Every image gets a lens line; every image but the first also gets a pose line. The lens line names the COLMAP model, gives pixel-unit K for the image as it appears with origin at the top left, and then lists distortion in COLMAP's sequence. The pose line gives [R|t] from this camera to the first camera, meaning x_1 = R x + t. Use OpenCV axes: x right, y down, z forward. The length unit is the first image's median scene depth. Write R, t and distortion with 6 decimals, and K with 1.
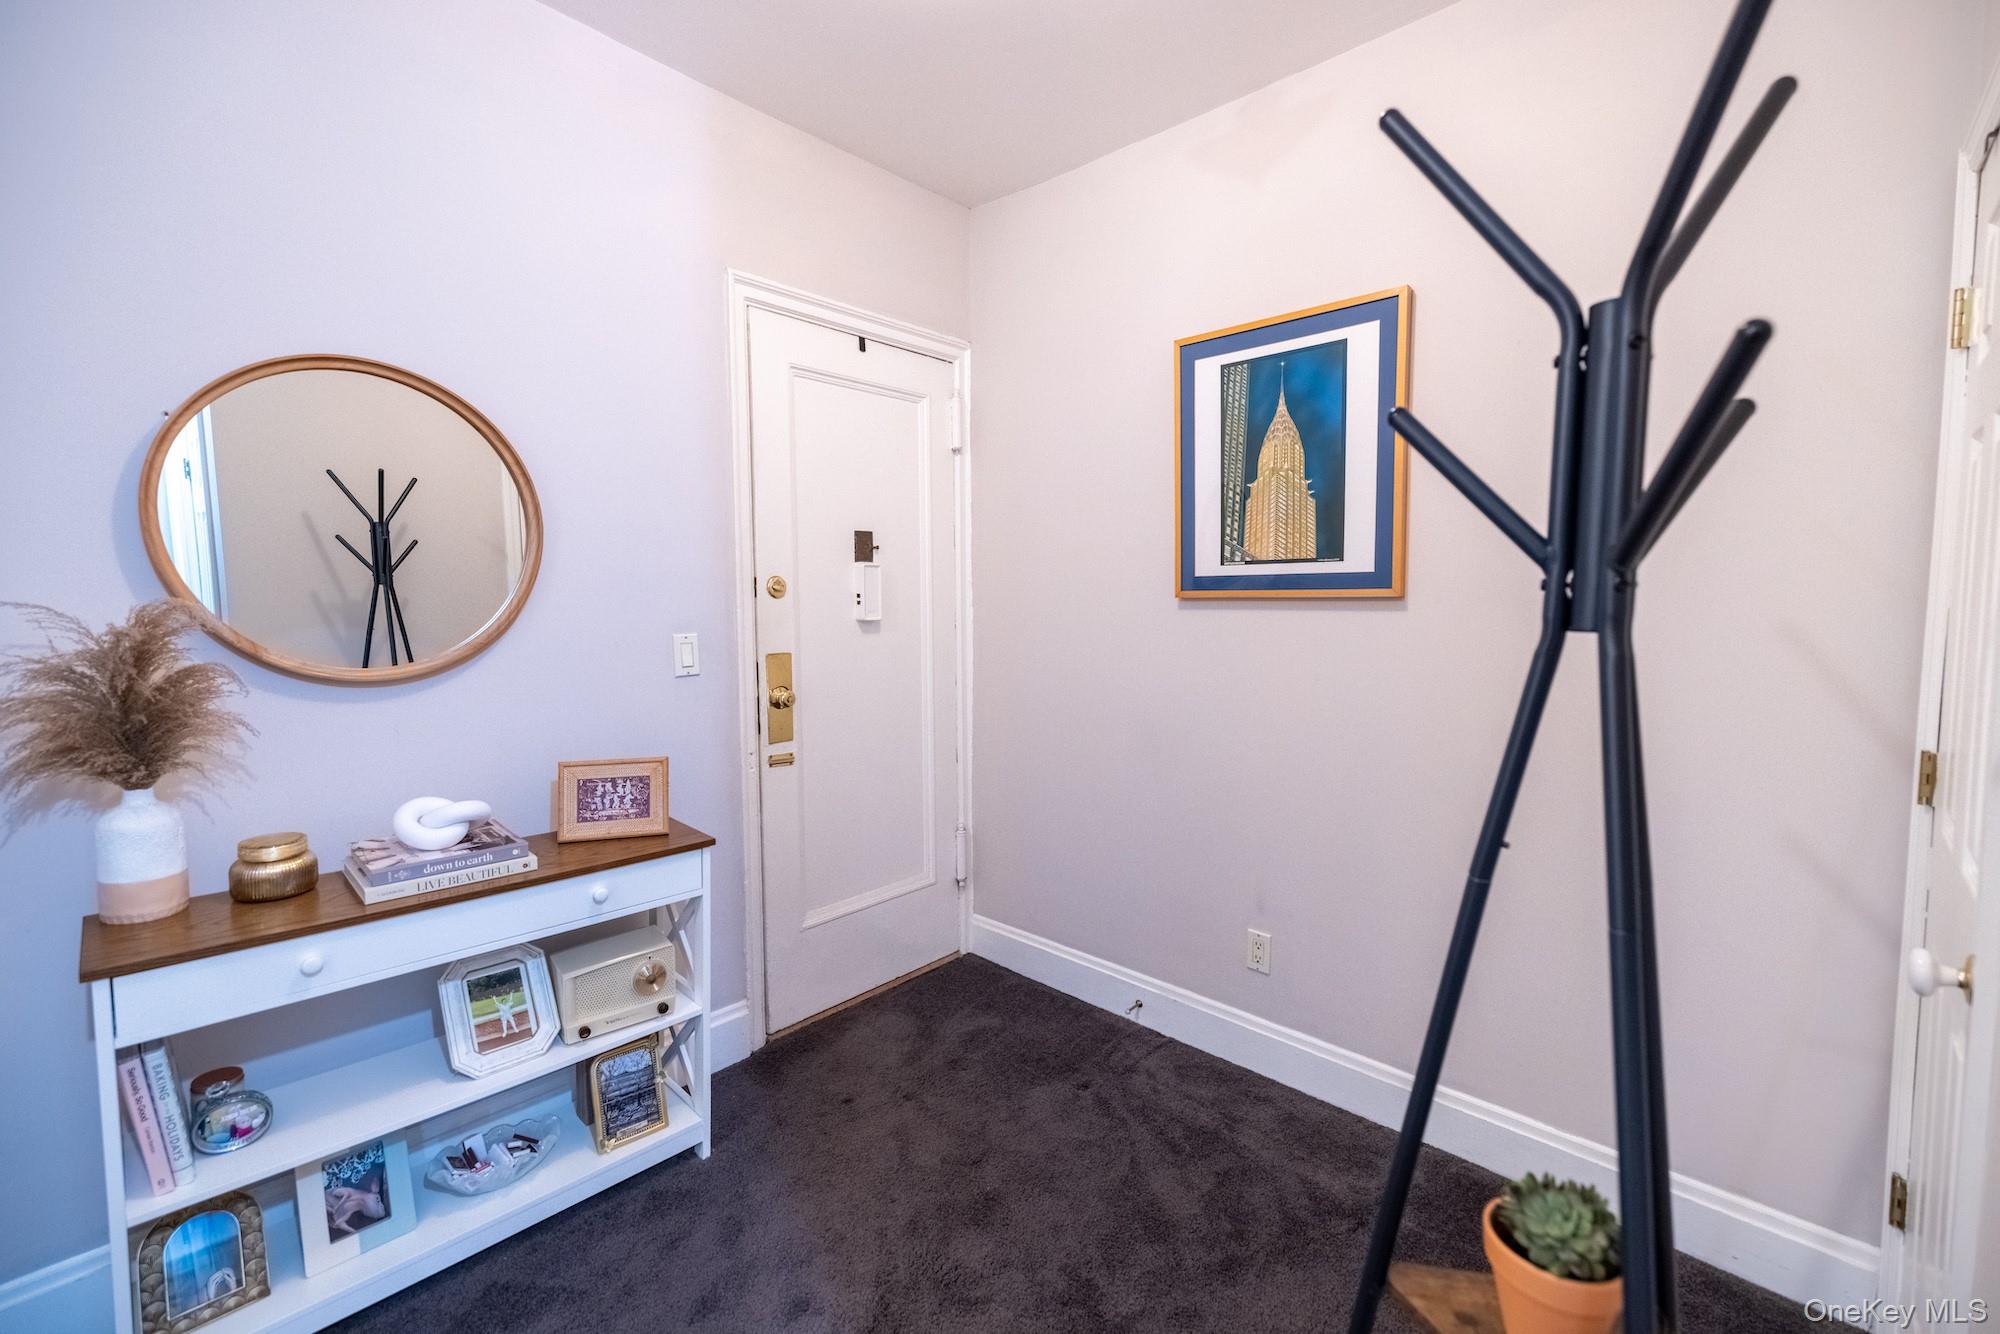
lens RADIAL K [[843.5, 0, 1012.3], [0, 843.5, 659.8], [0, 0, 1]] dist [0.000051, 0.000023]
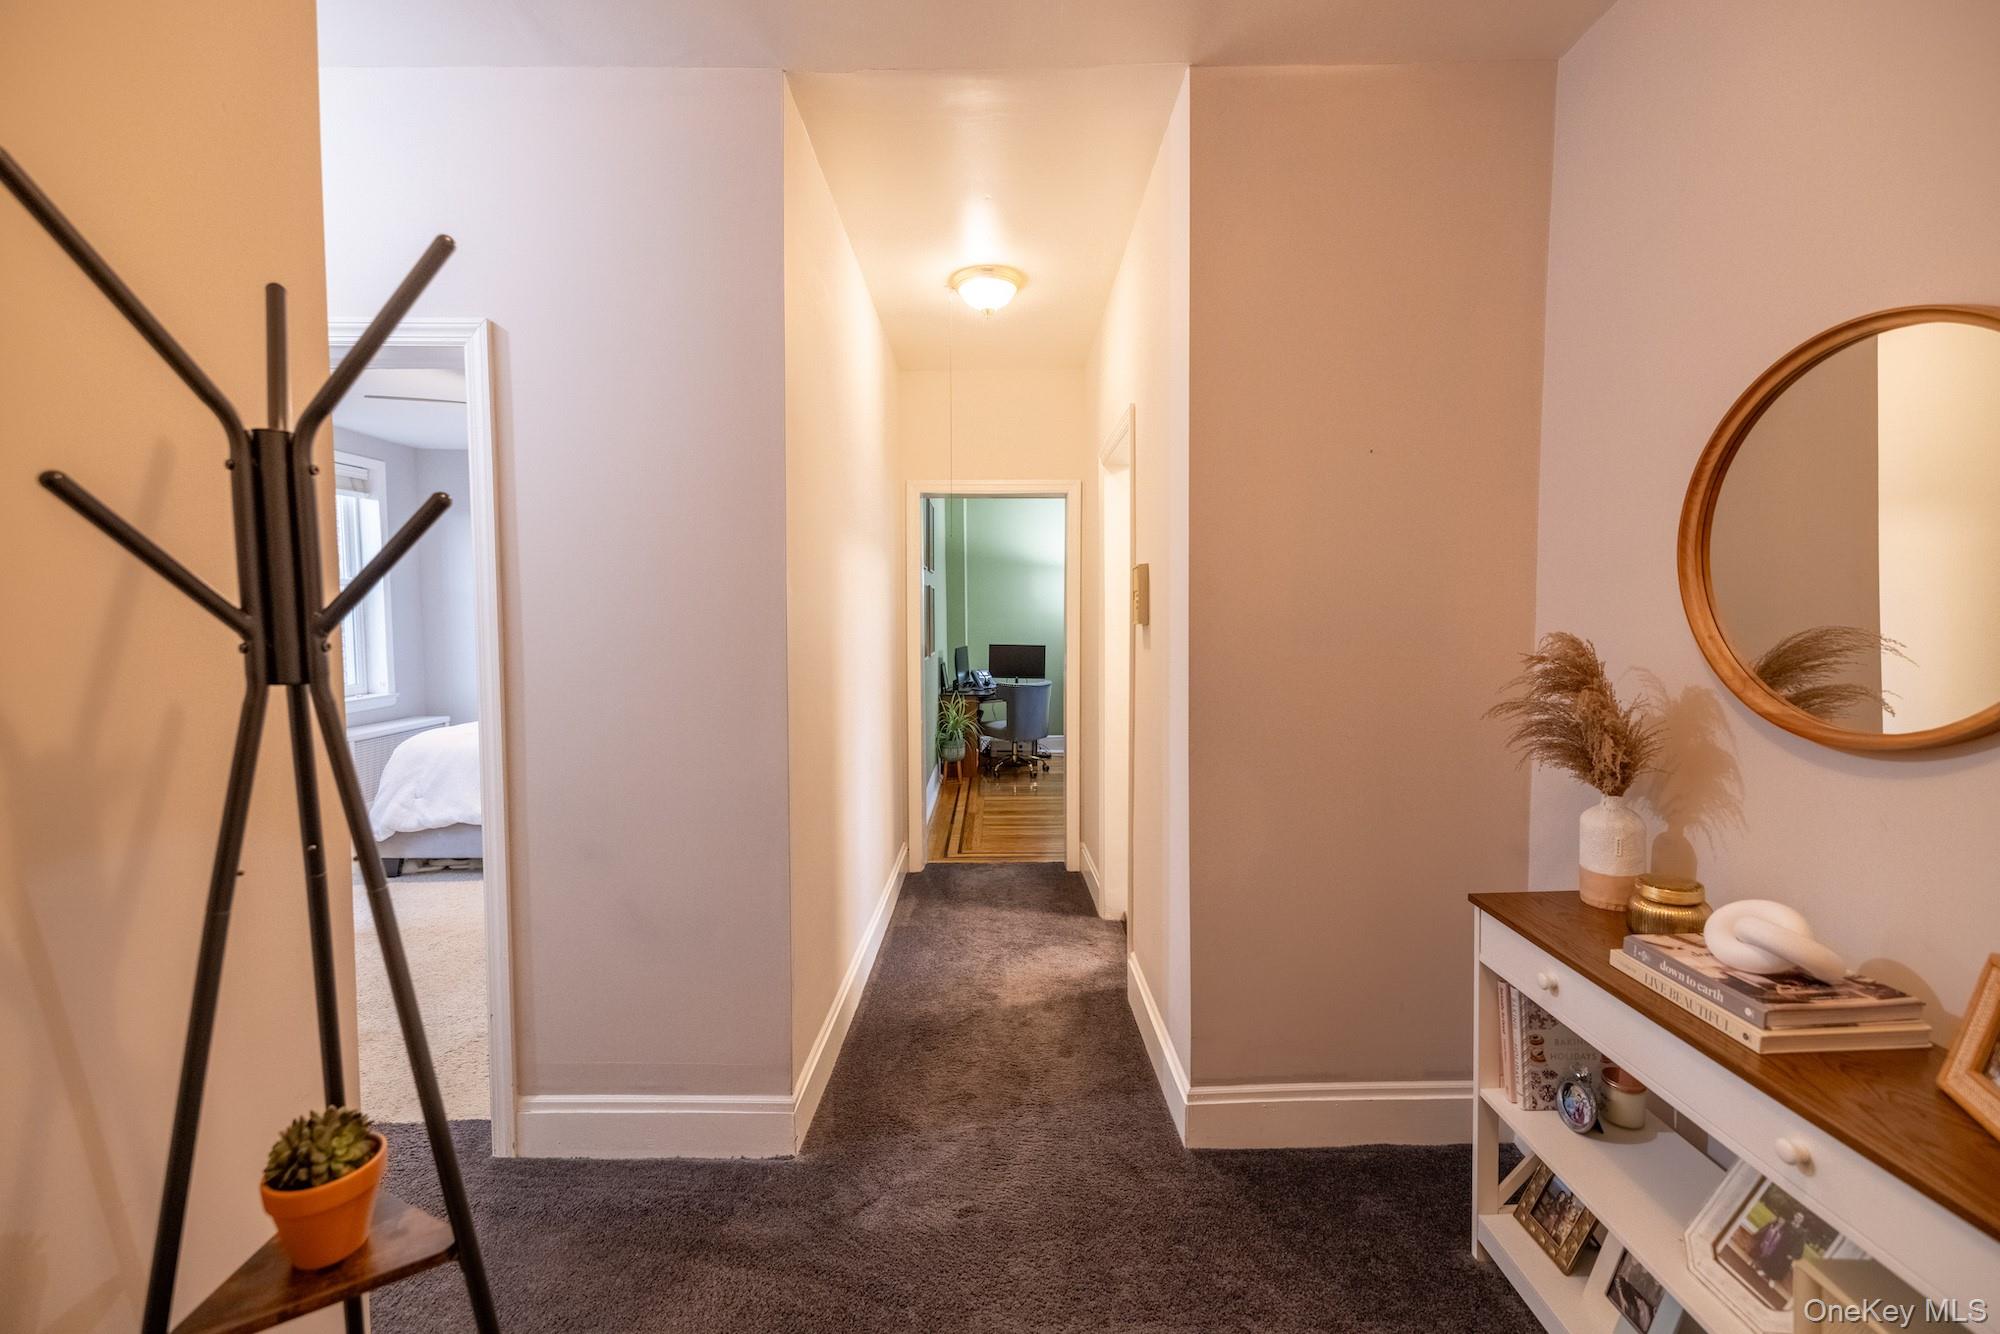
lens RADIAL K [[843.5, 0, 1012.3], [0, 843.5, 659.8], [0, 0, 1]] dist [0.000051, 0.000023]
pose [[-0.722778, 0.042390, -0.689779, 0.390342], [-0.047178, 0.992762, 0.110444, -0.132575], [0.689468, 0.112369, -0.715546, 1.357090]]
